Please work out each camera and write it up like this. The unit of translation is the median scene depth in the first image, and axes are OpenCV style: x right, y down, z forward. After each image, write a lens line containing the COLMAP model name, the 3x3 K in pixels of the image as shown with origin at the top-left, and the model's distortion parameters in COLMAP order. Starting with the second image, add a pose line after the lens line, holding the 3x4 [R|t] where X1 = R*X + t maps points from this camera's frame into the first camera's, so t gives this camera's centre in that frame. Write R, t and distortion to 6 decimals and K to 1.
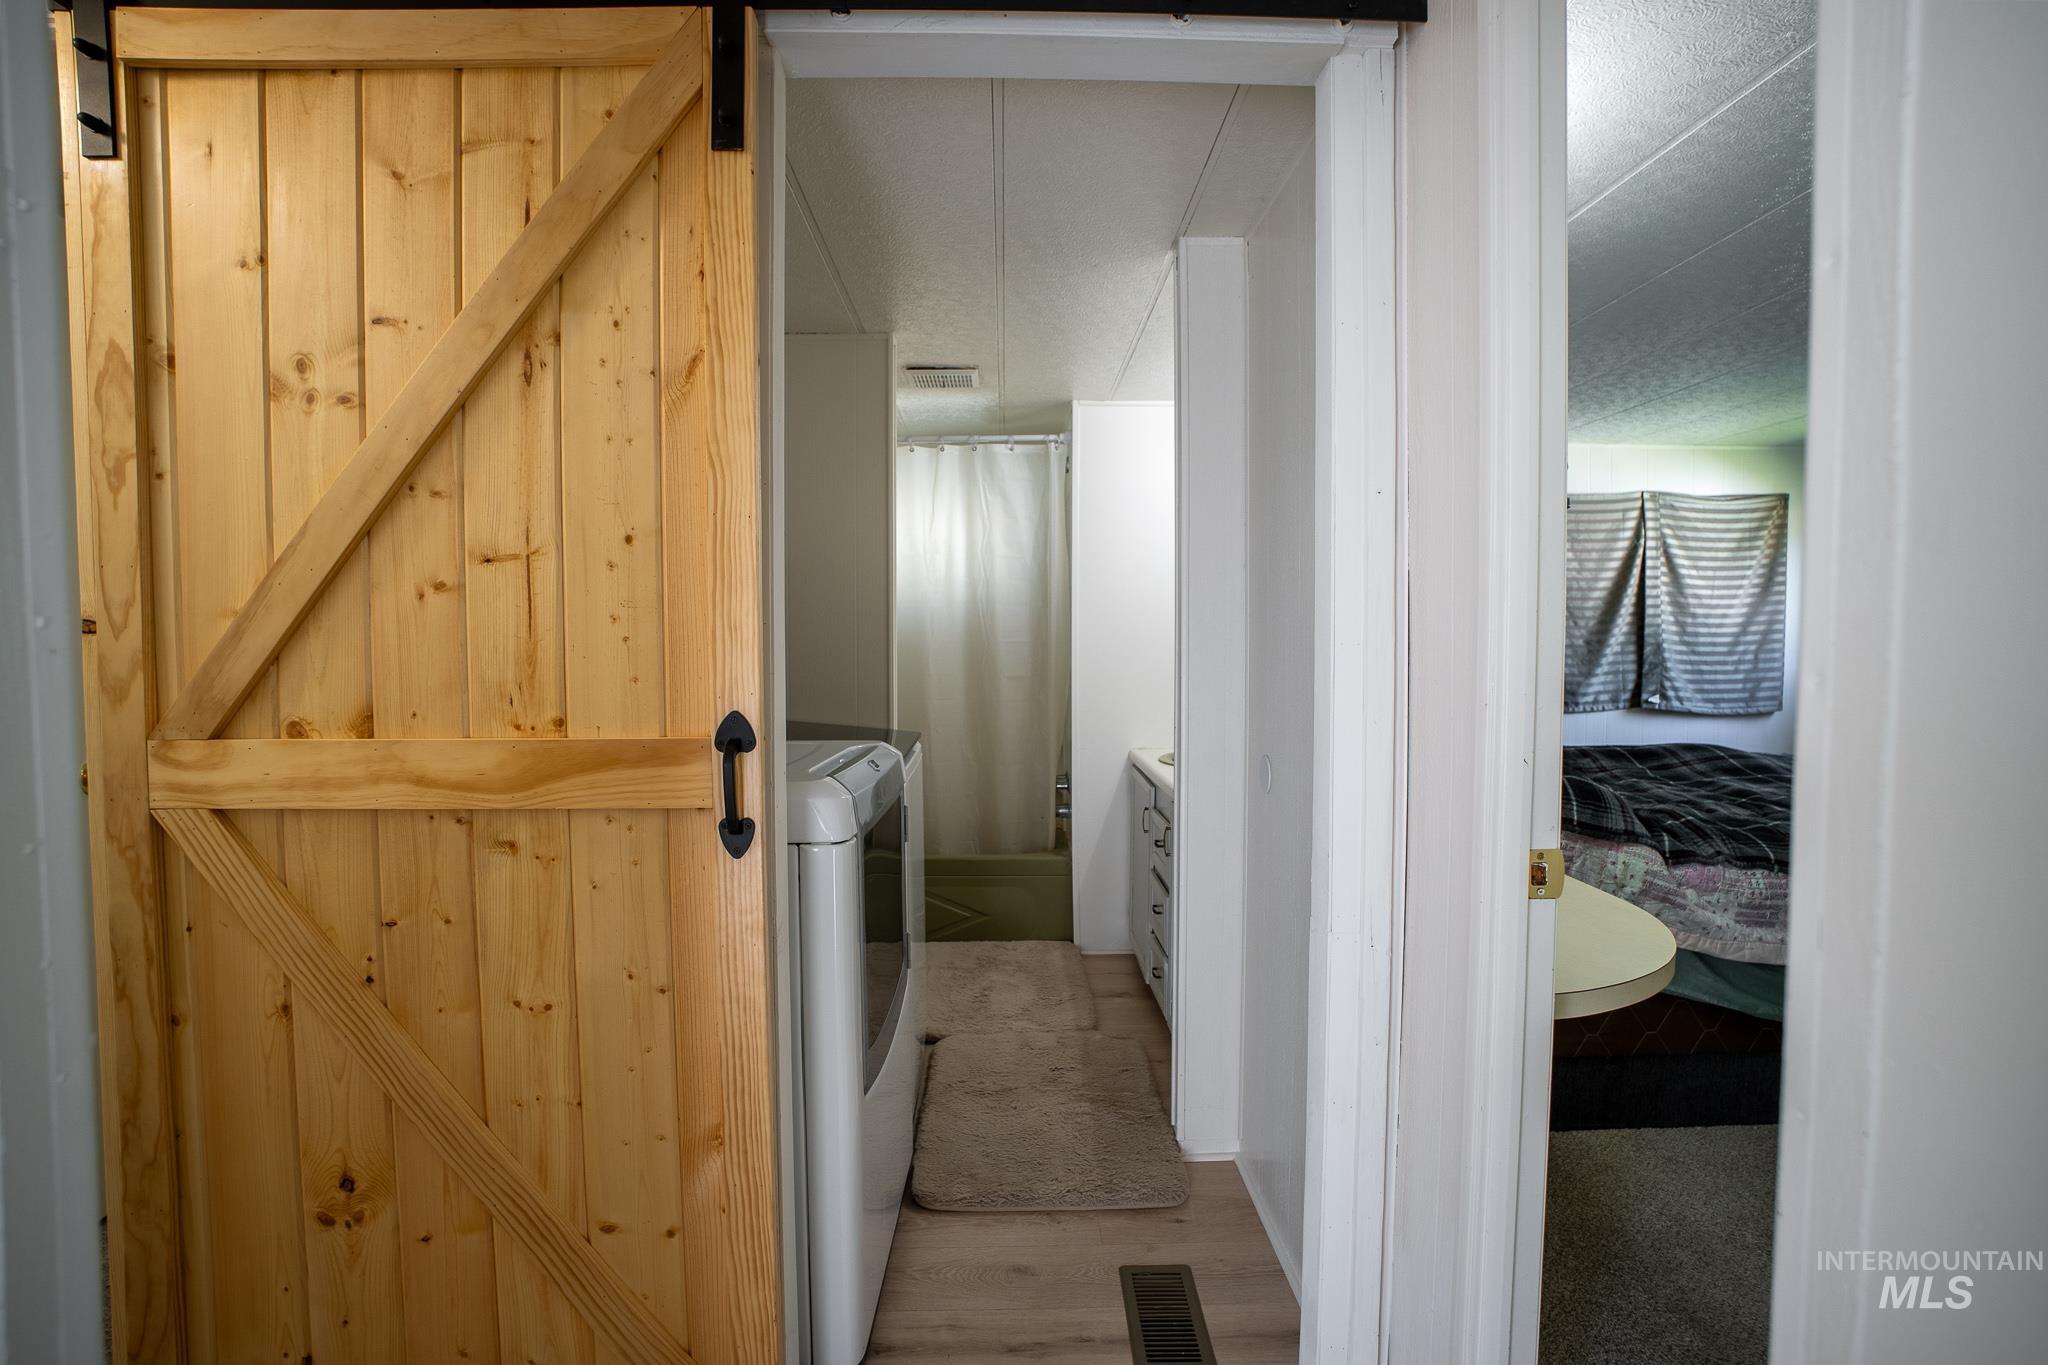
lens RADIAL K [[991.3, 0, 1021.4], [0, 991.3, 681.8], [0, 0, 1]] dist [-0.070192, 0.025178]
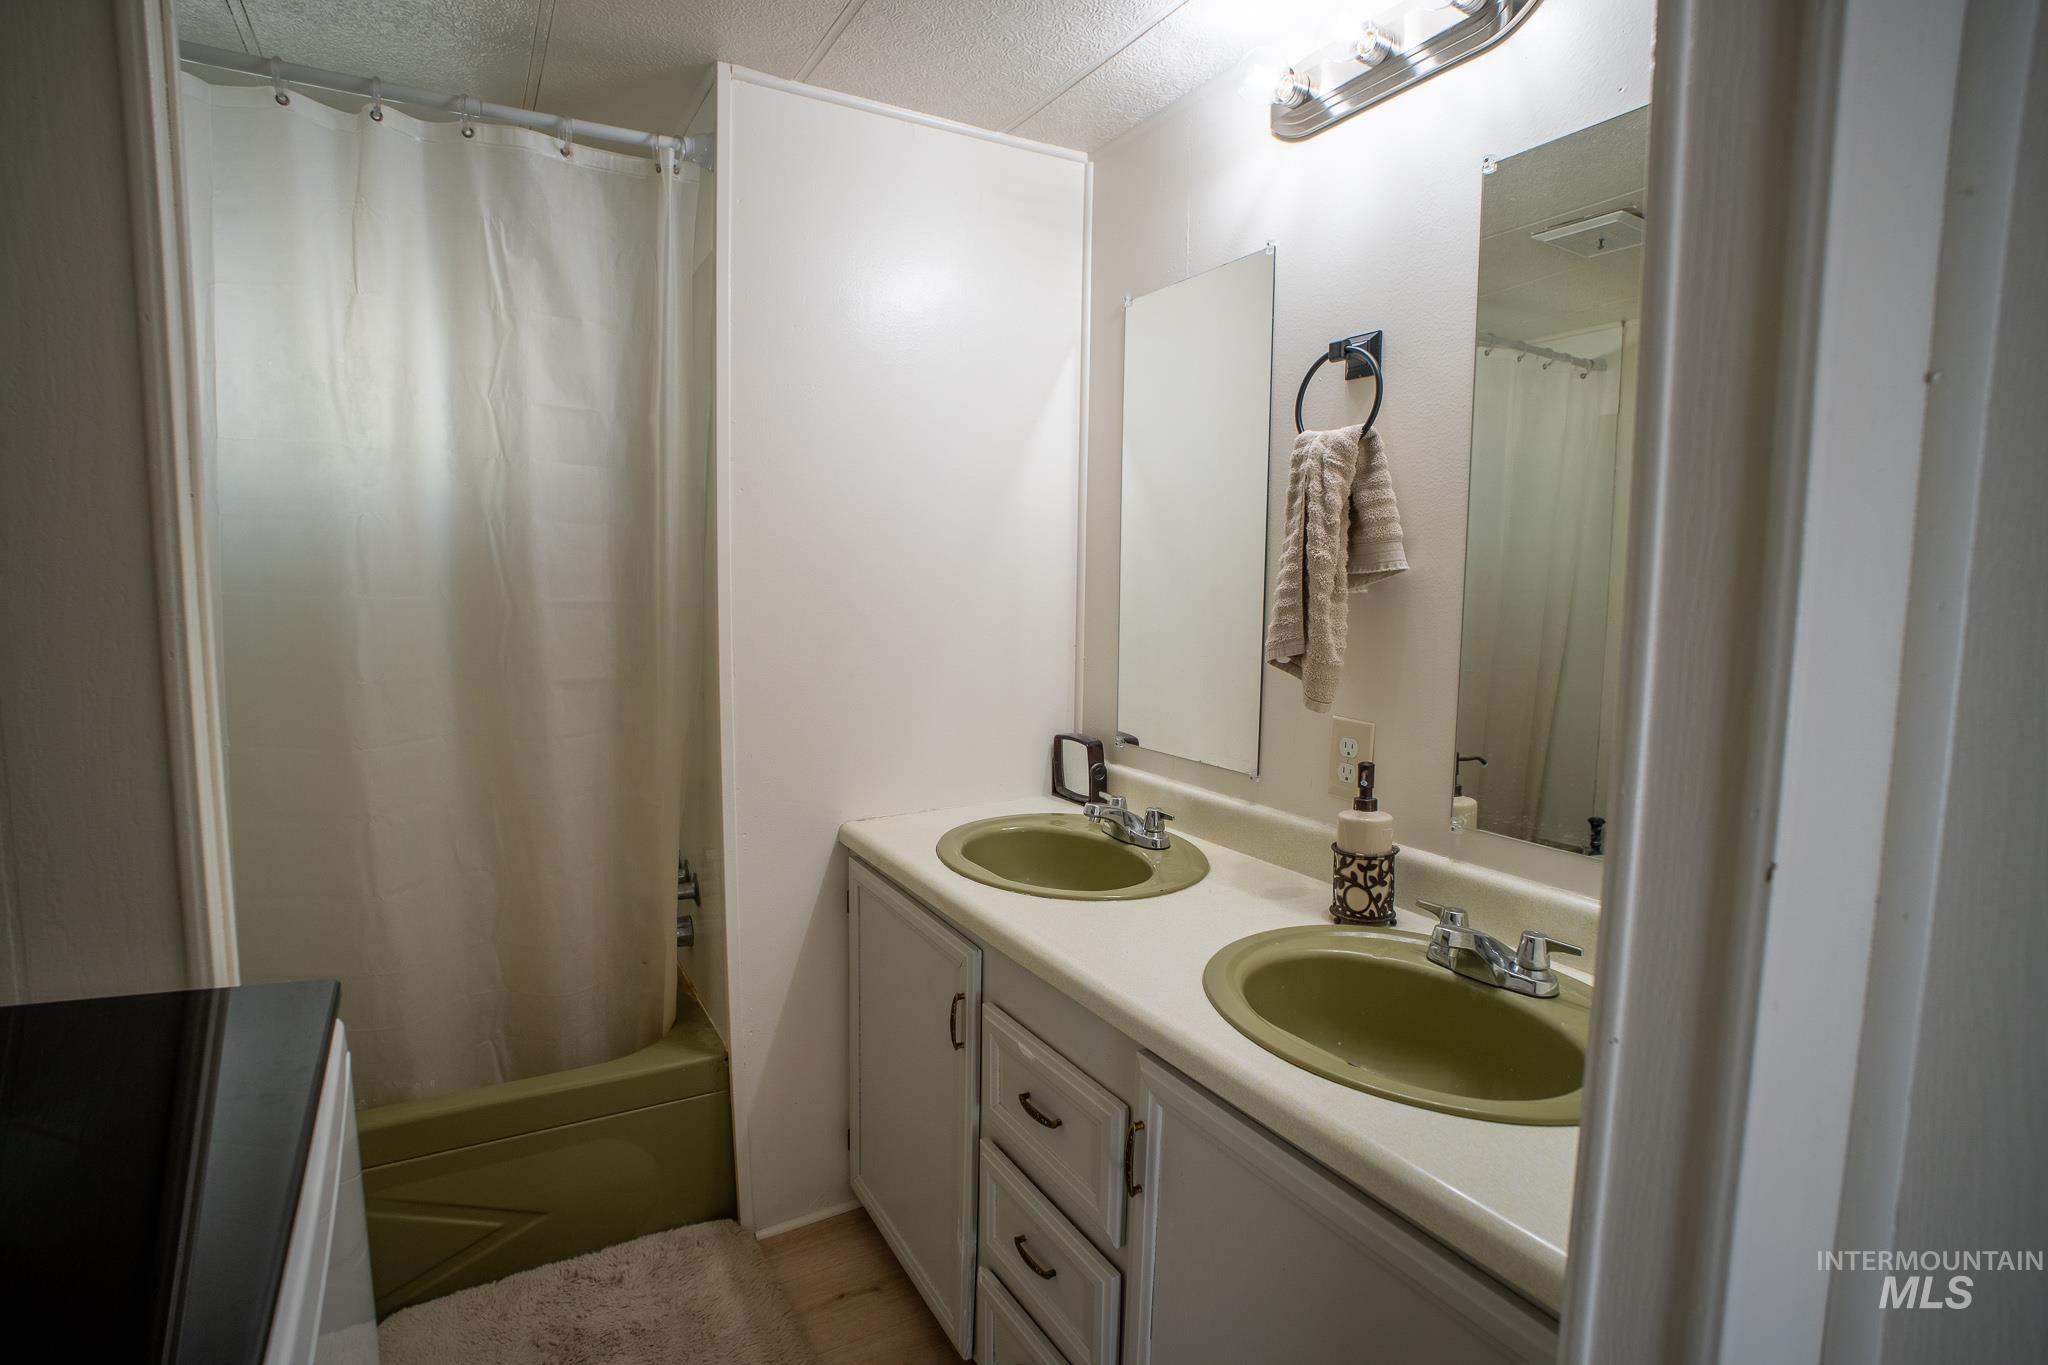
lens RADIAL K [[991.3, 0, 1024.0], [0, 991.3, 684.7], [0, 0, 1]] dist [-0.070192, 0.025178]
pose [[0.868365, -0.037987, 0.494468, -0.162278], [0.003206, 0.997471, 0.070999, -0.110601], [-0.495915, -0.060068, 0.866291, 1.653151]]
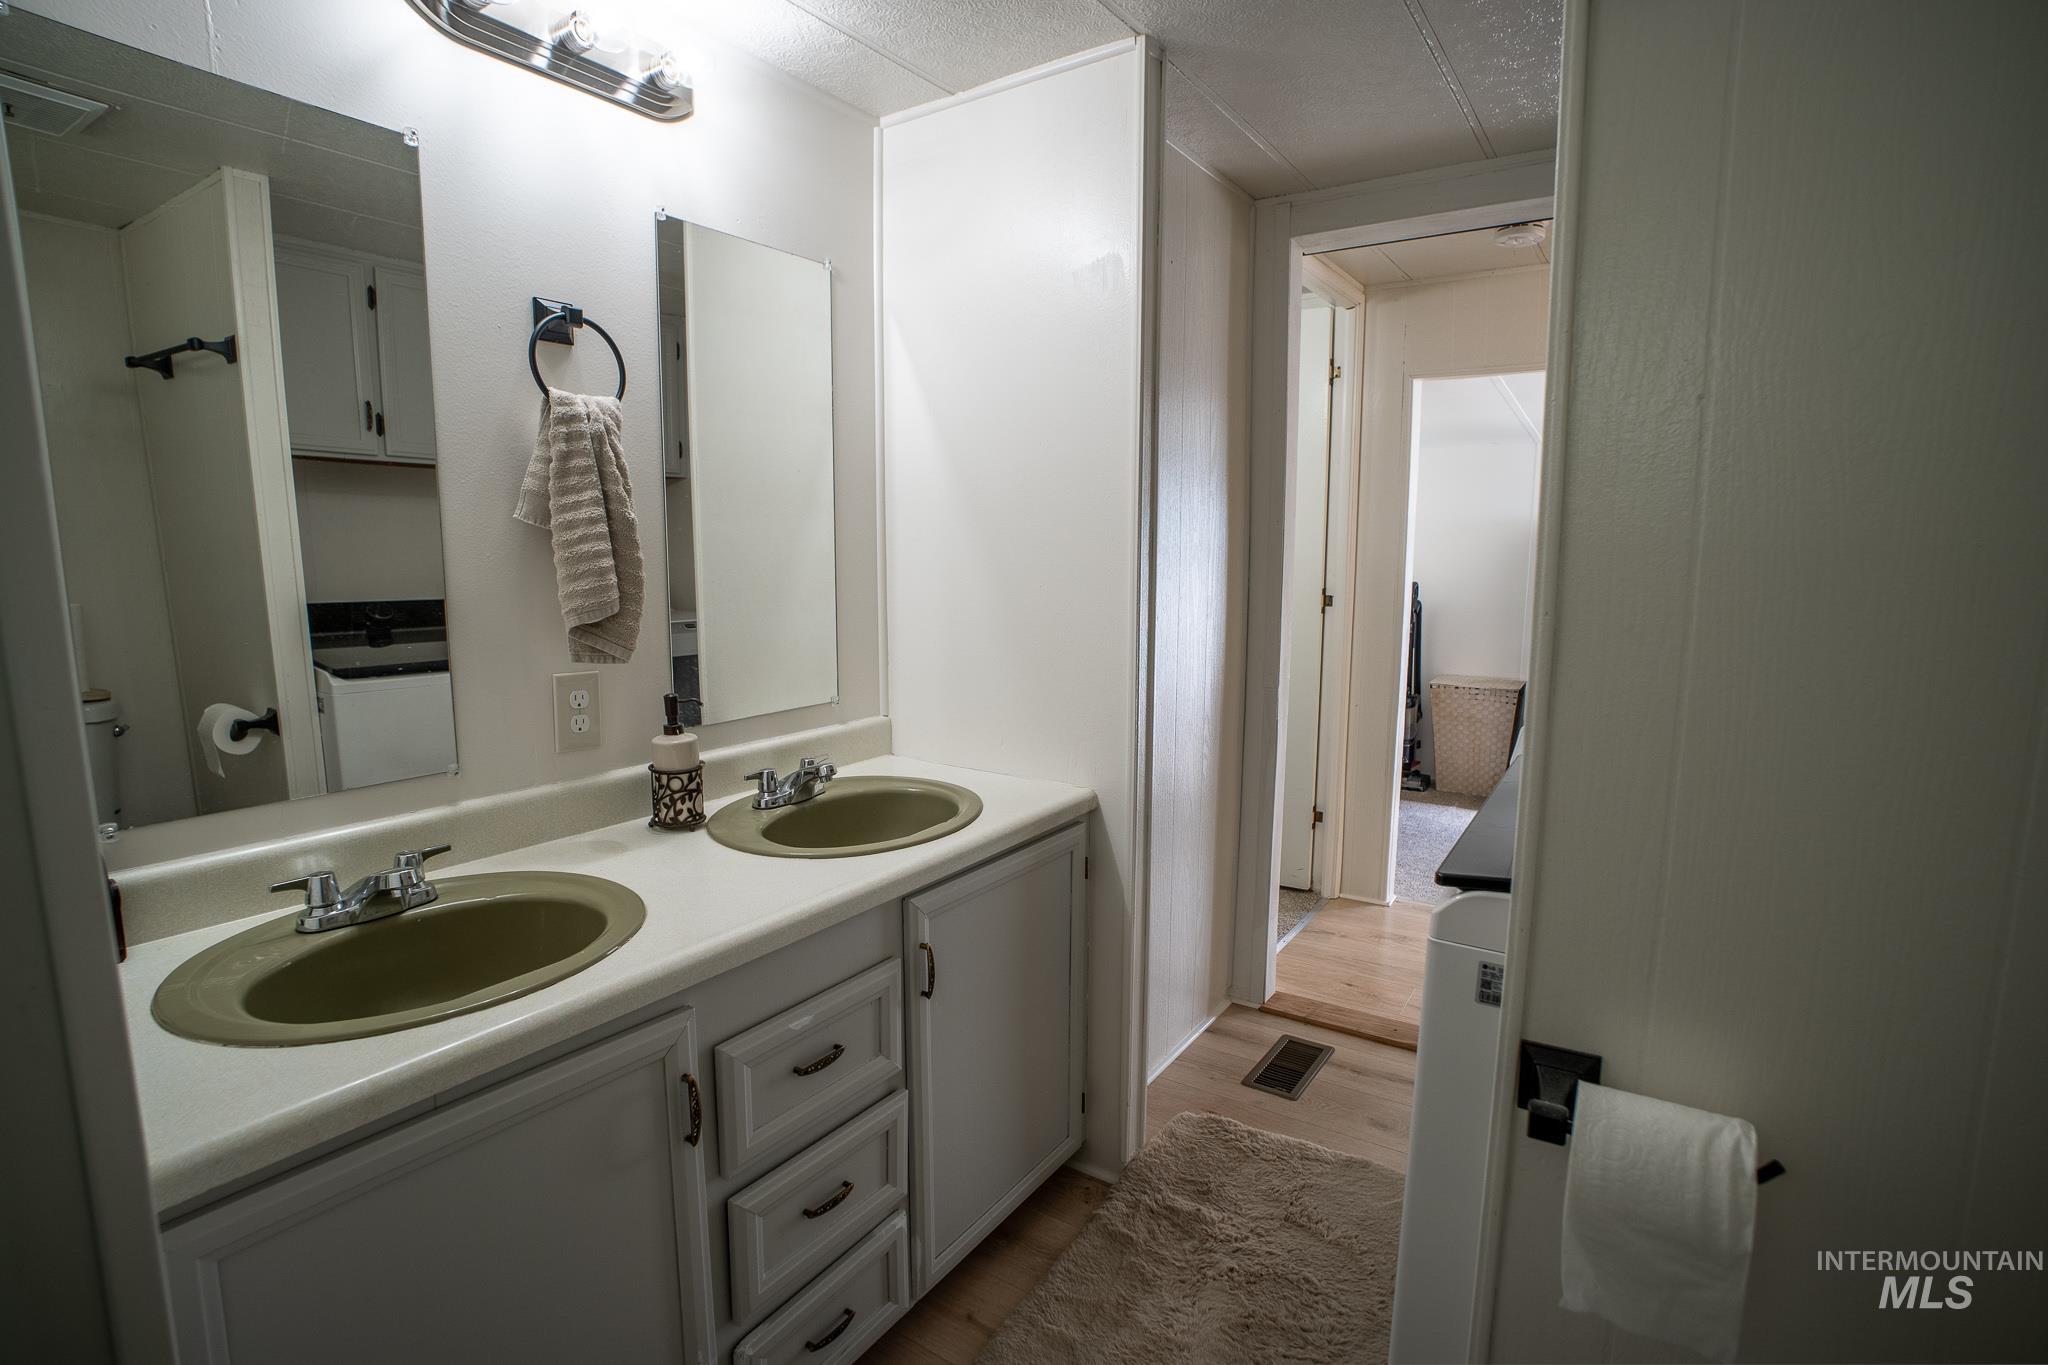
lens RADIAL K [[991.3, 0, 1026.1], [0, 991.3, 685.6], [0, 0, 1]] dist [-0.070192, 0.025178]
pose [[-0.824323, -0.071299, 0.561613, -0.393034], [0.025547, 0.986342, 0.162716, -0.152390], [-0.565544, 0.148478, -0.811243, 3.144805]]
